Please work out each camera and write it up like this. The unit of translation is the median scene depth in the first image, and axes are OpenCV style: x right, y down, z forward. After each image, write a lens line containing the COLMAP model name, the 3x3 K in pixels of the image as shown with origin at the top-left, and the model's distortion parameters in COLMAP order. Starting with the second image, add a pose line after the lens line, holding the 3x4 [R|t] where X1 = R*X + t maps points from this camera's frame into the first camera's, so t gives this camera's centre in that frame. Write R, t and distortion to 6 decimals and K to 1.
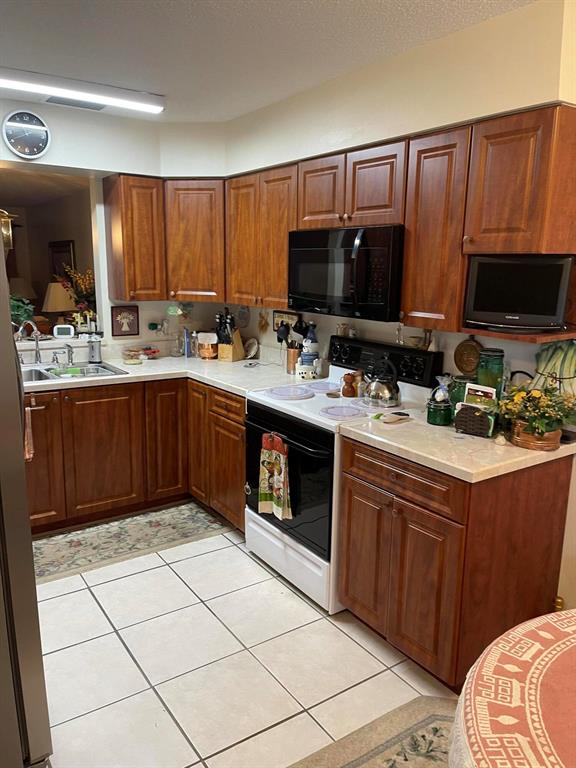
lens RADIAL K [[582.8, 0, 288.0], [0, 582.8, 384.0], [0, 0, 1]] dist [0.042561, -0.057028]
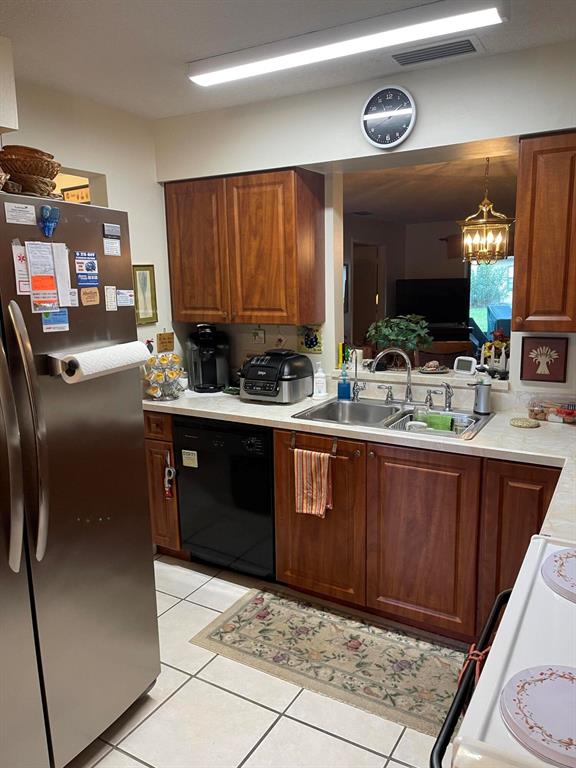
lens RADIAL K [[583.3, 0, 296.7], [0, 583.3, 378.4], [0, 0, 1]] dist [0.032333, -0.006022]
pose [[0.438625, 0.133329, -0.888725, 0.211519], [-0.157724, 0.985004, 0.069929, -0.097512], [0.884721, 0.109500, 0.453077, 0.496644]]
